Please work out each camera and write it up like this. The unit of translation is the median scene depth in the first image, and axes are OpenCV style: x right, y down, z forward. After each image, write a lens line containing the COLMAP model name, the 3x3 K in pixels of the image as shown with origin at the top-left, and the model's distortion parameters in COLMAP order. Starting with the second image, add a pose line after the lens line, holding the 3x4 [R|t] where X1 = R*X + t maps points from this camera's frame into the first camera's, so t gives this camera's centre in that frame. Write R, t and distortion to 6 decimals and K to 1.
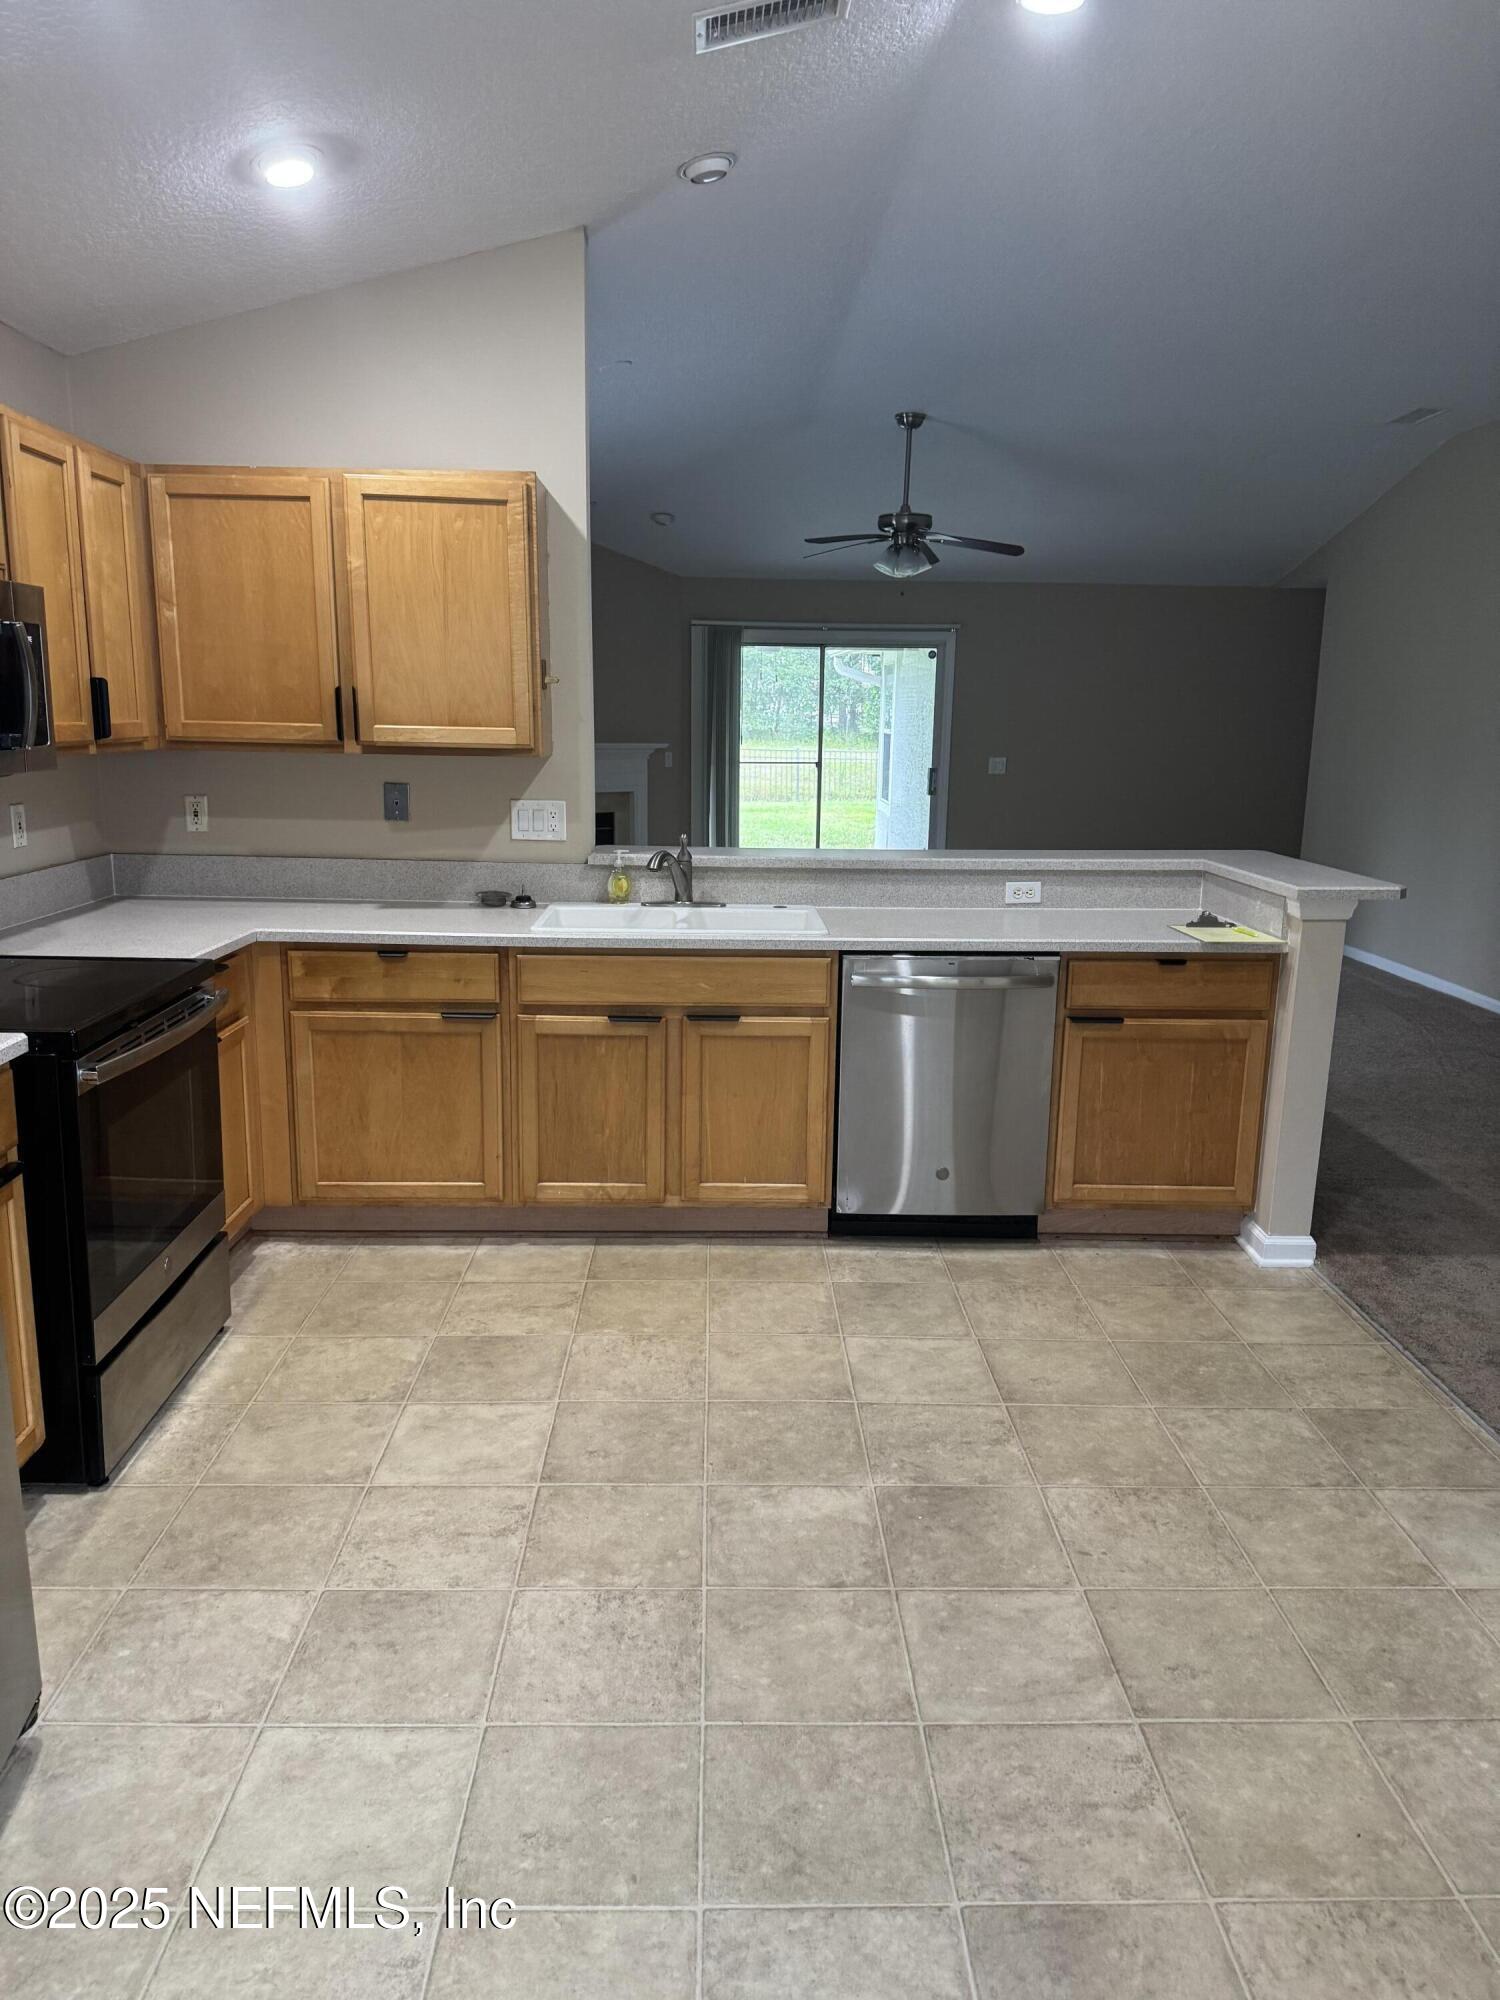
lens RADIAL K [[1406.2, 0, 749.5], [0, 1406.2, 999.9], [0, 0, 1]] dist [0.003662, 0.000717]
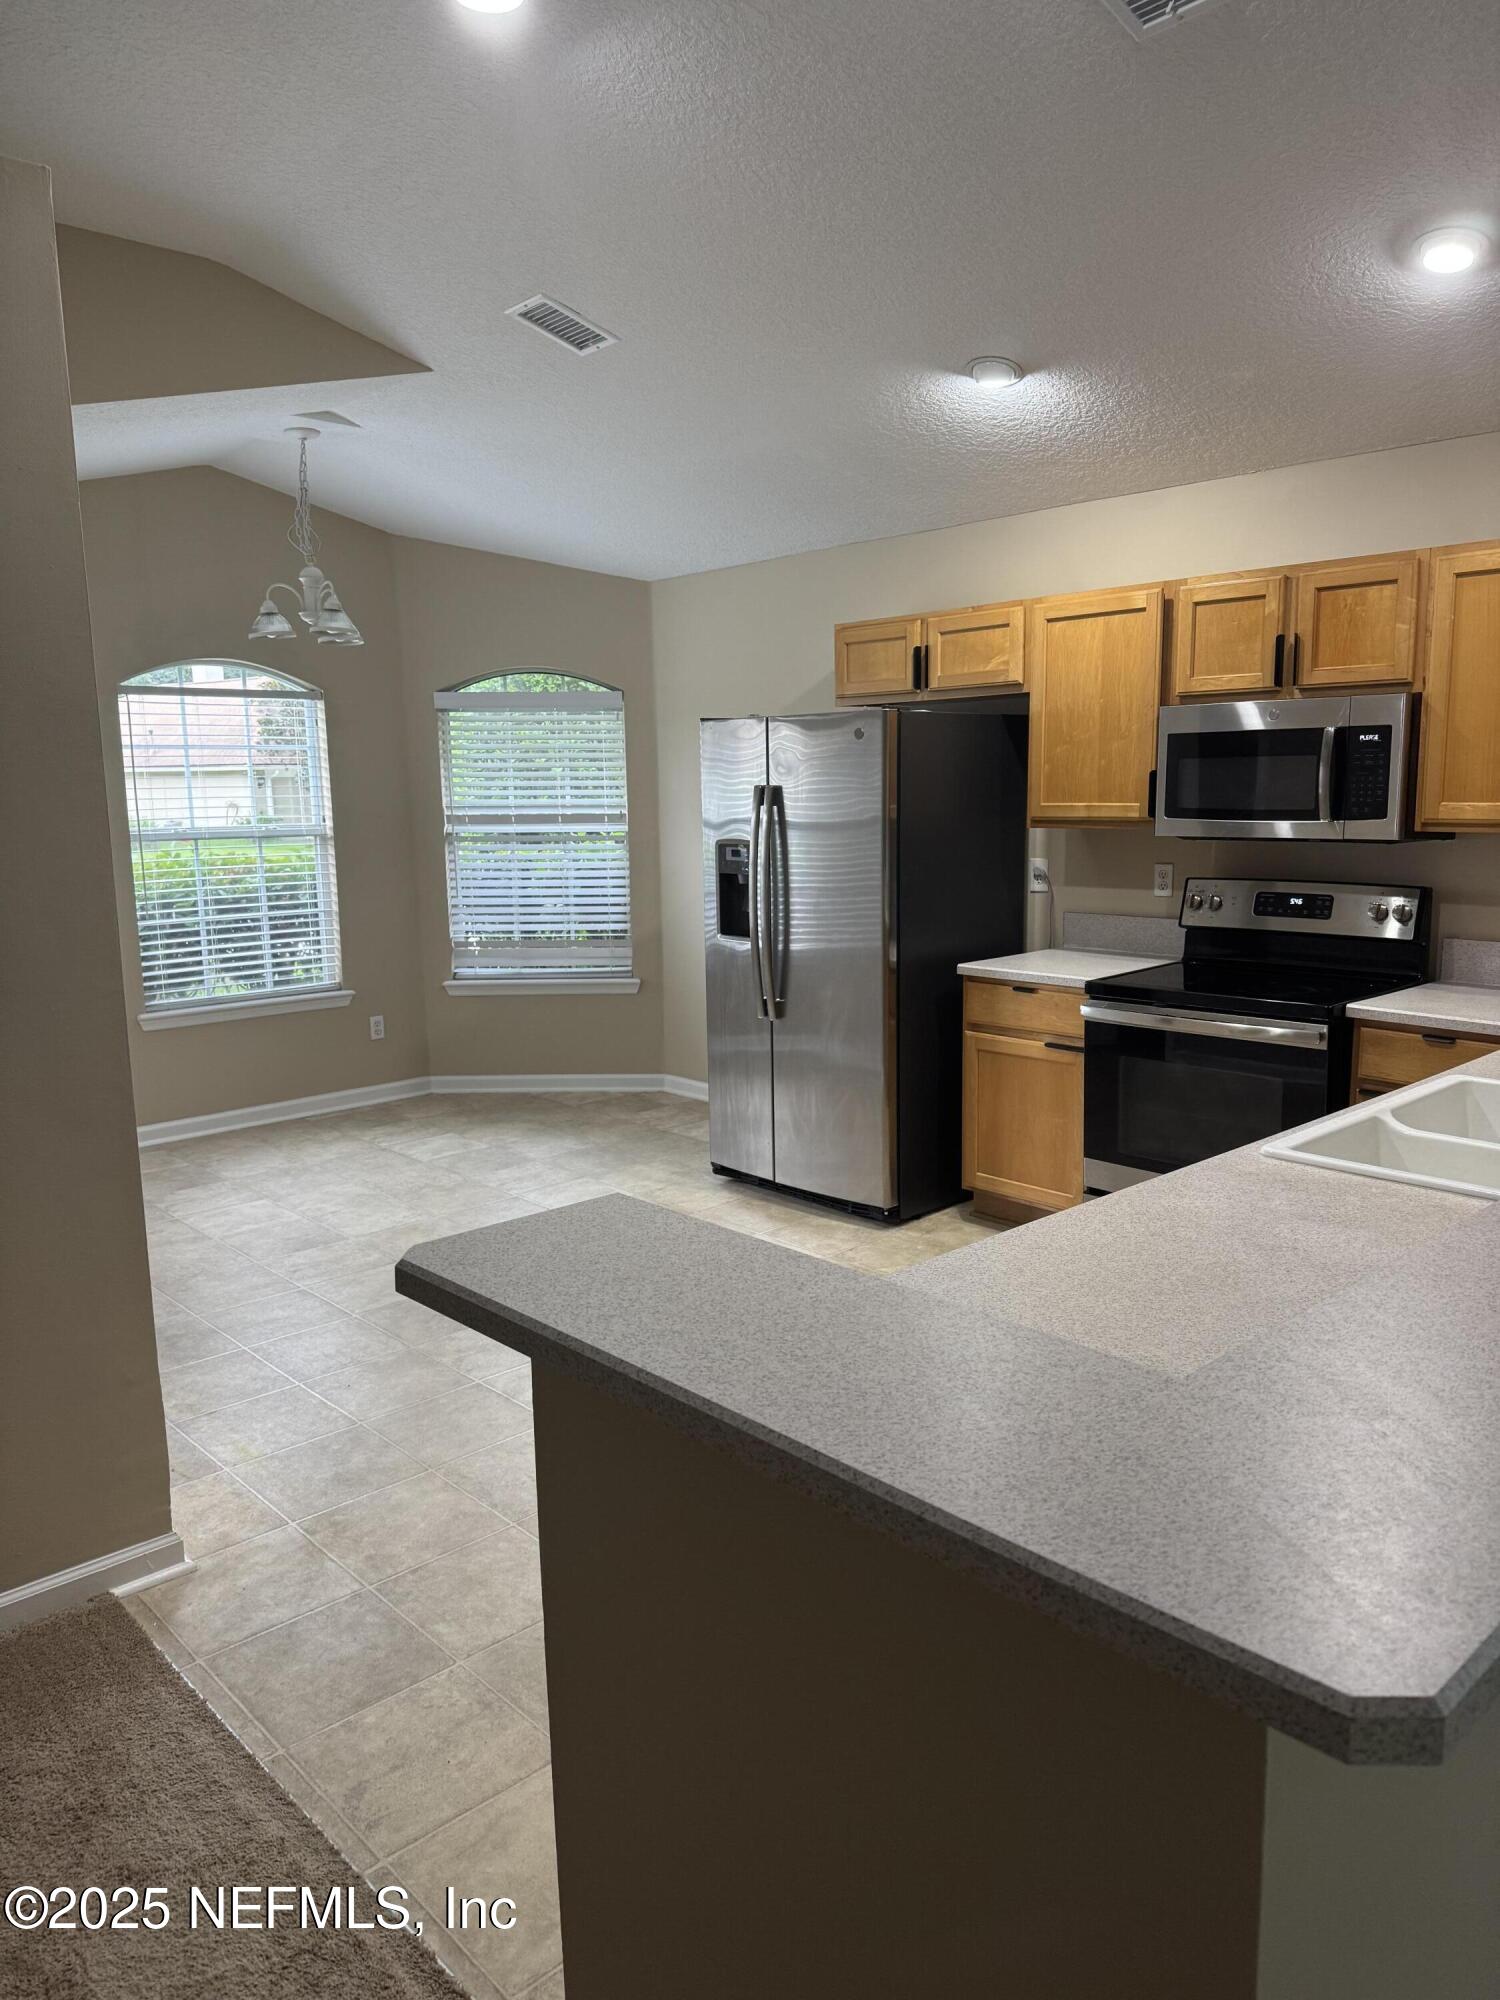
lens RADIAL K [[1406.2, 0, 750.5], [0, 1406.2, 1002.3], [0, 0, 1]] dist [0.003662, 0.000717]
pose [[-0.746071, 0.098526, -0.658537, 0.823964], [-0.134268, 0.946417, 0.293712, -0.348862], [0.652189, 0.307550, -0.692866, 1.684636]]
